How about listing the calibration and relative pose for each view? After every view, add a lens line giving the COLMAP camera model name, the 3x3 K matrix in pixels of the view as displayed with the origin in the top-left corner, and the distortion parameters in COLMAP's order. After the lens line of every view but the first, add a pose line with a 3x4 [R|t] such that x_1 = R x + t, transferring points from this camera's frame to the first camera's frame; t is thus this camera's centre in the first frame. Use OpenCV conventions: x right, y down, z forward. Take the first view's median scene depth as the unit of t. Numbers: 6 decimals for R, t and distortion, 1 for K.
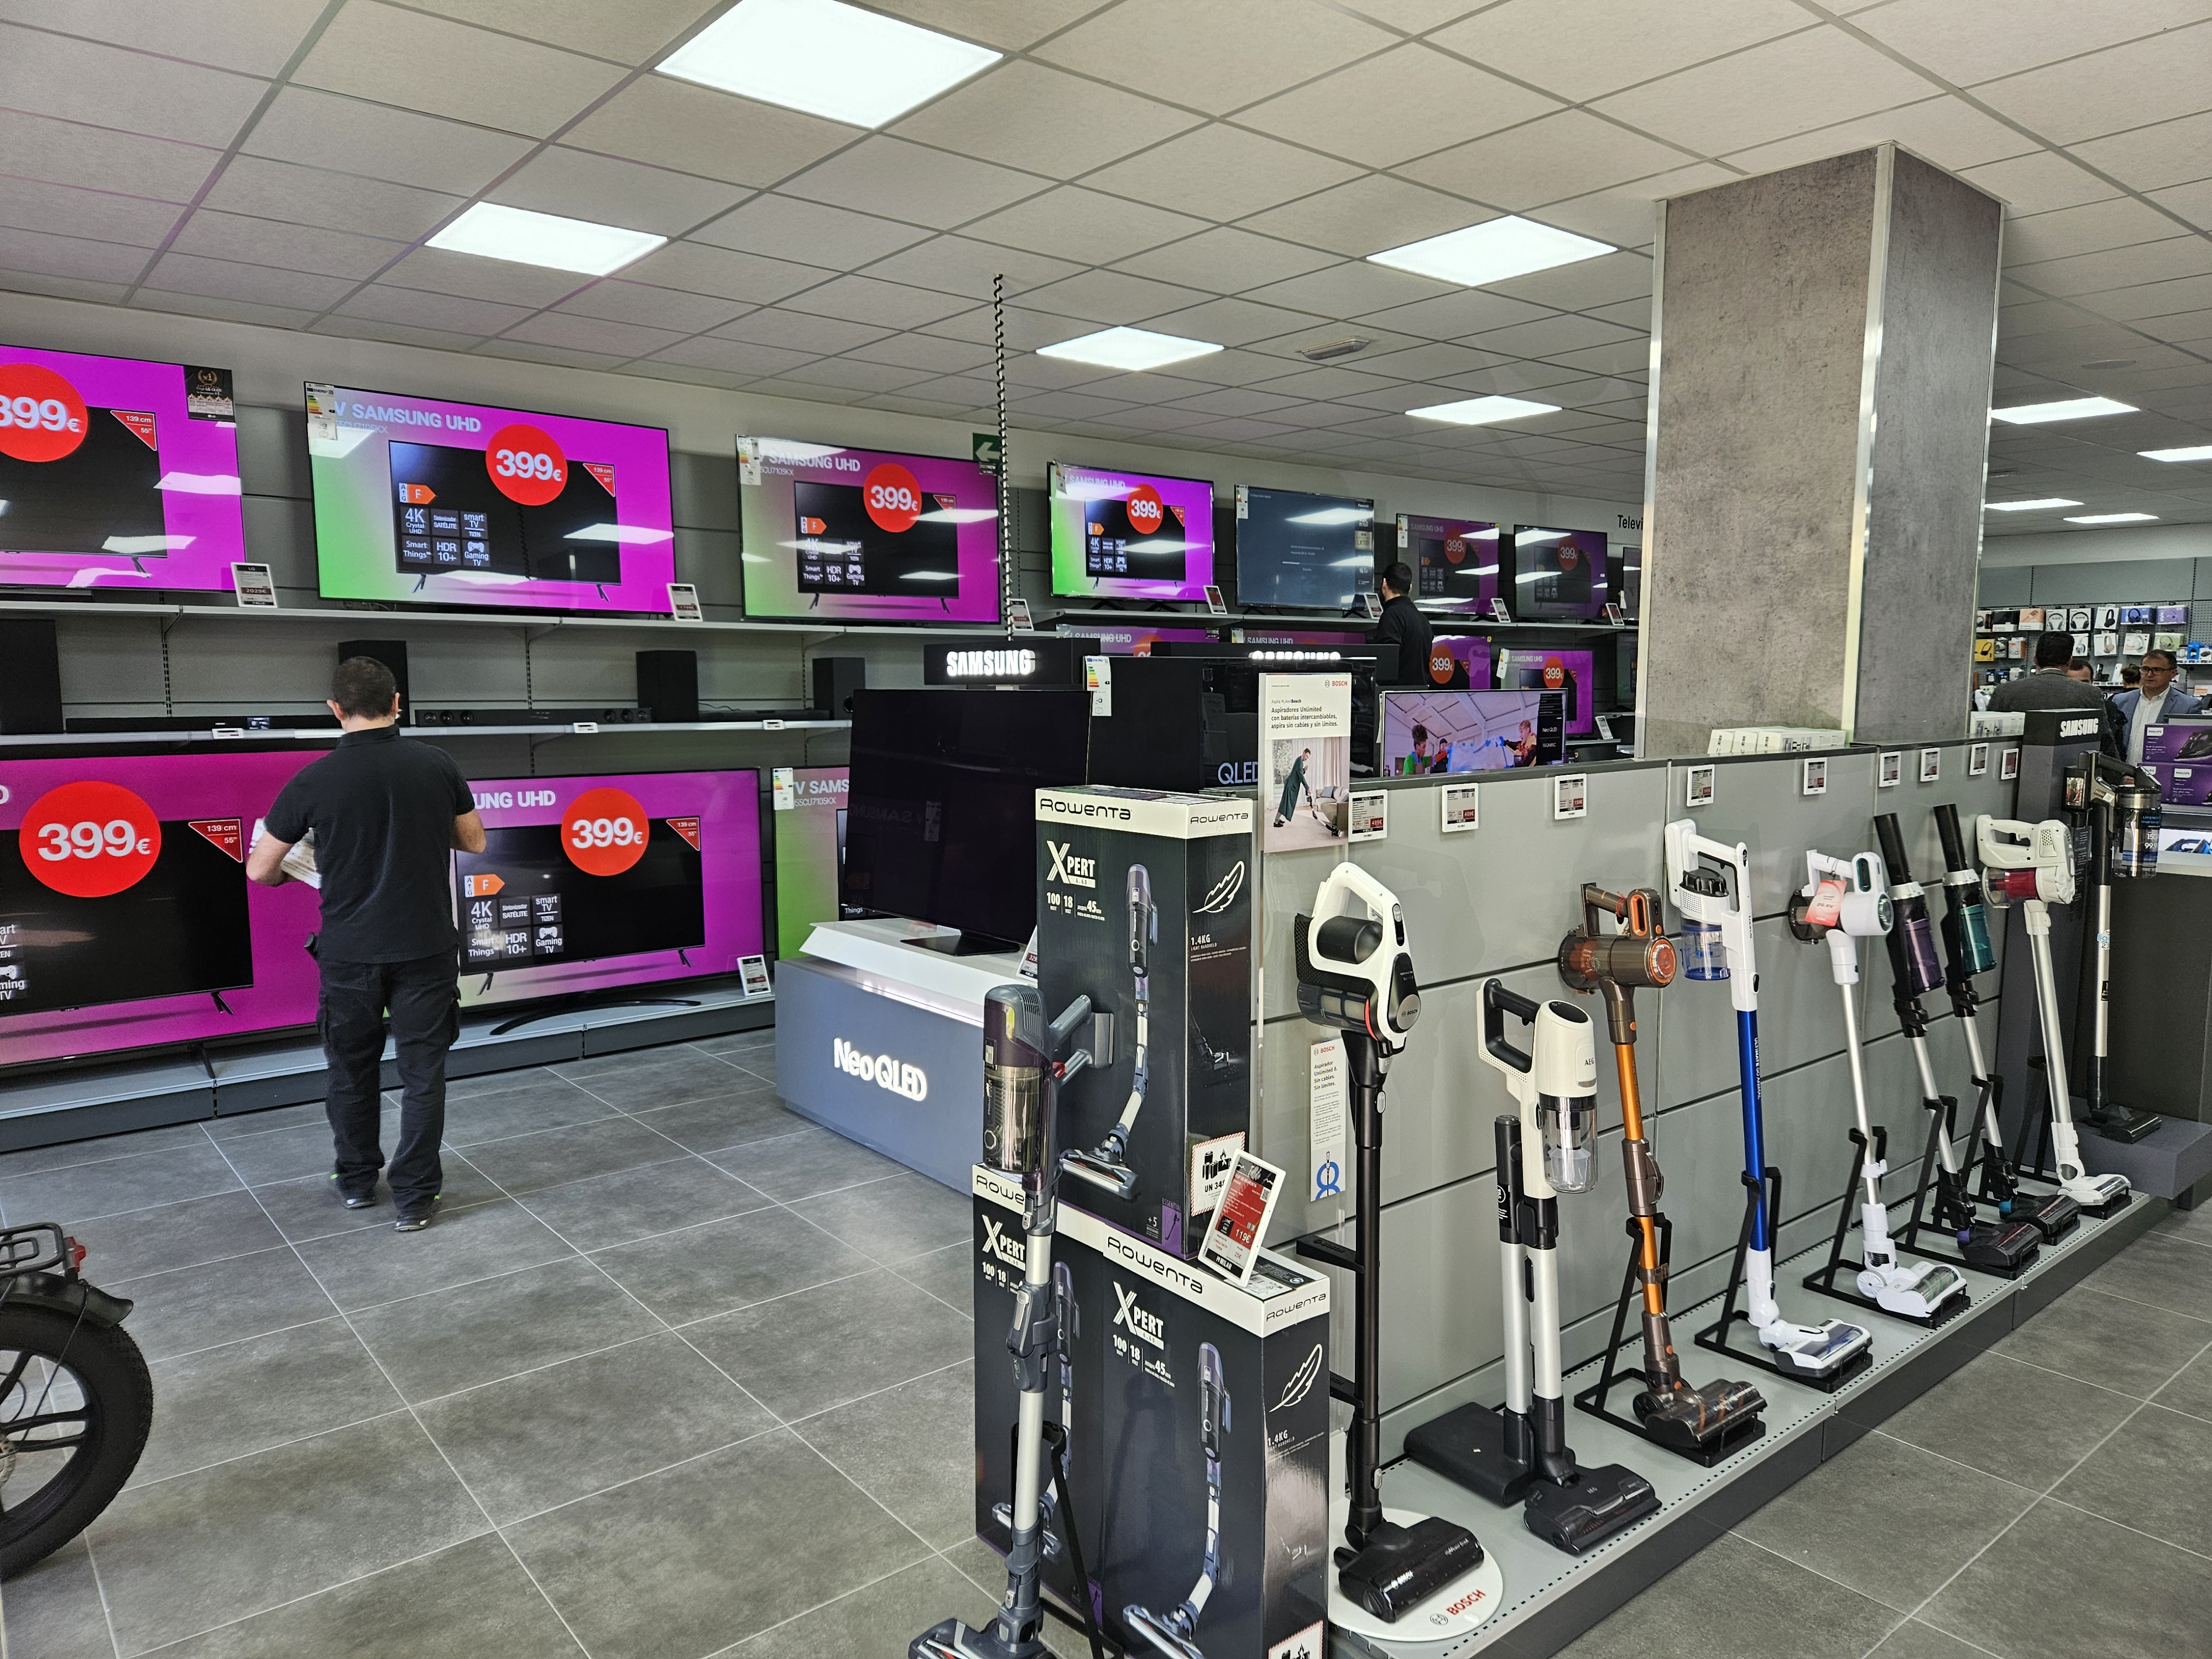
lens RADIAL K [[1482.6, 0, 1106.4], [0, 1482.6, 829.0], [0, 0, 1]] dist [0.051193, -0.040685]
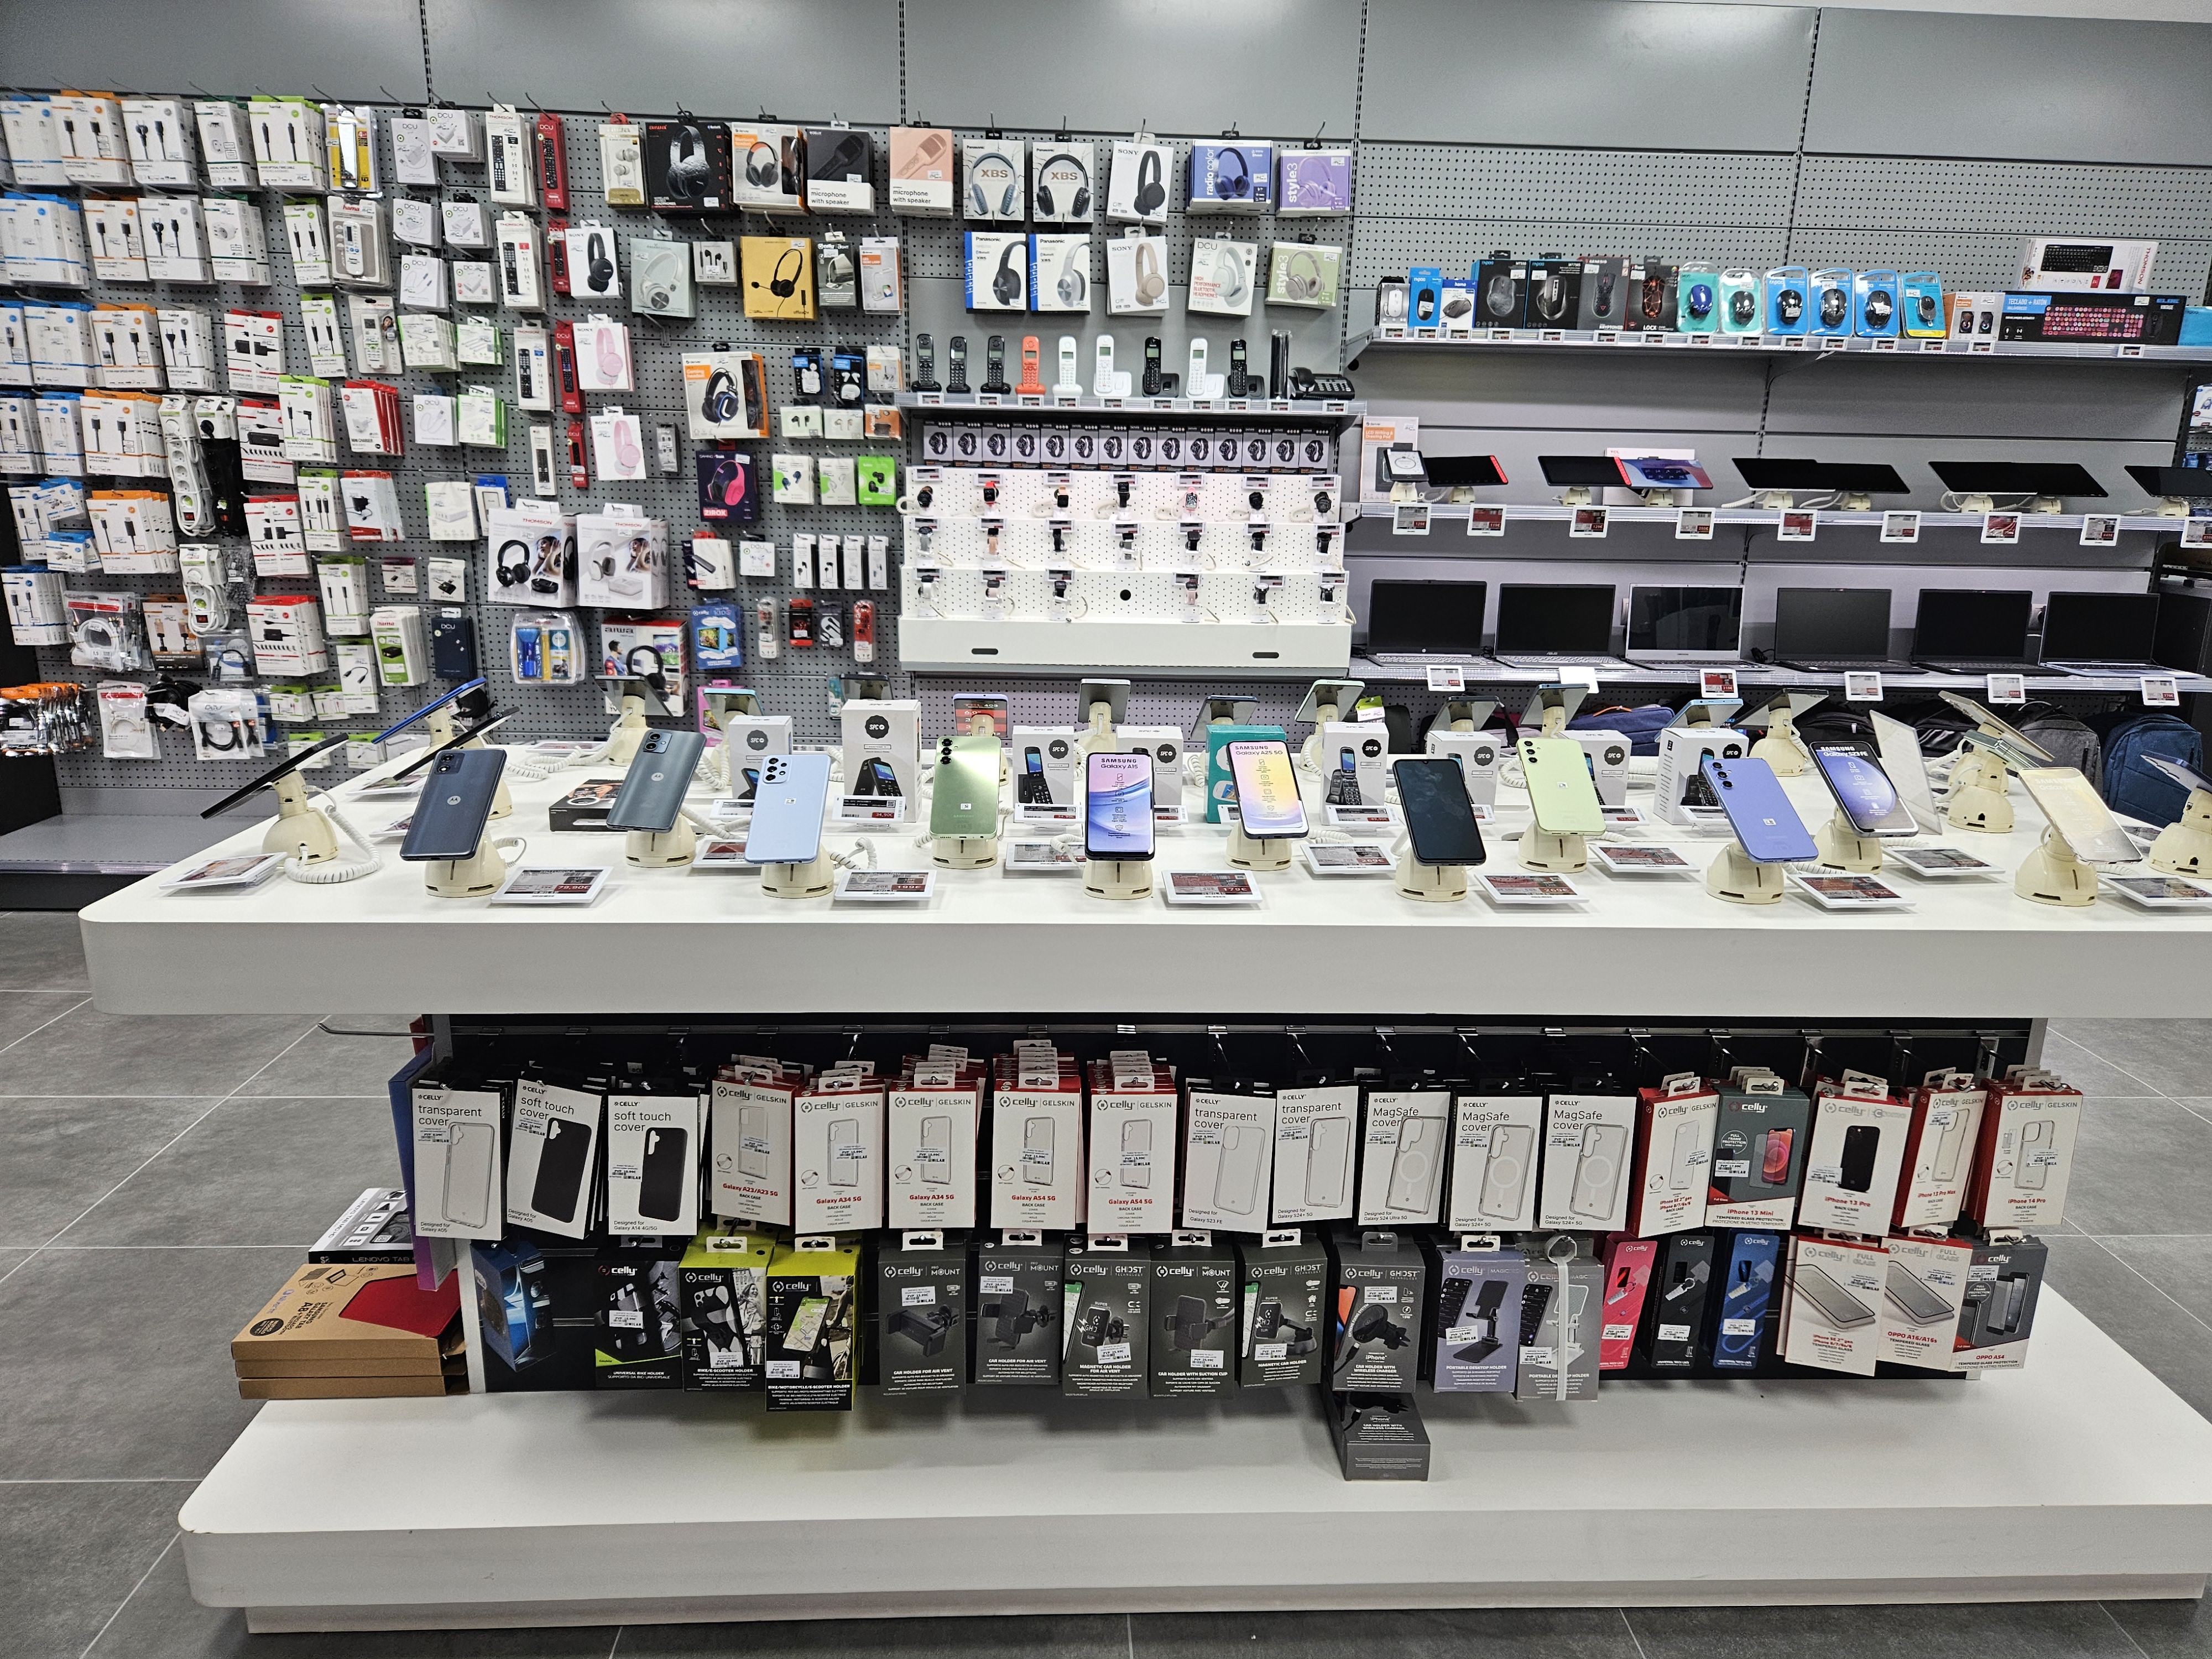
lens RADIAL K [[1482.6, 0, 1107.1], [0, 1482.6, 831.5], [0, 0, 1]] dist [0.051193, -0.040685]
pose [[0.599437, -0.199545, 0.775150, 0.392531], [0.060943, 0.976993, 0.204377, -0.072551], [-0.798099, -0.075272, 0.597806, 0.800081]]
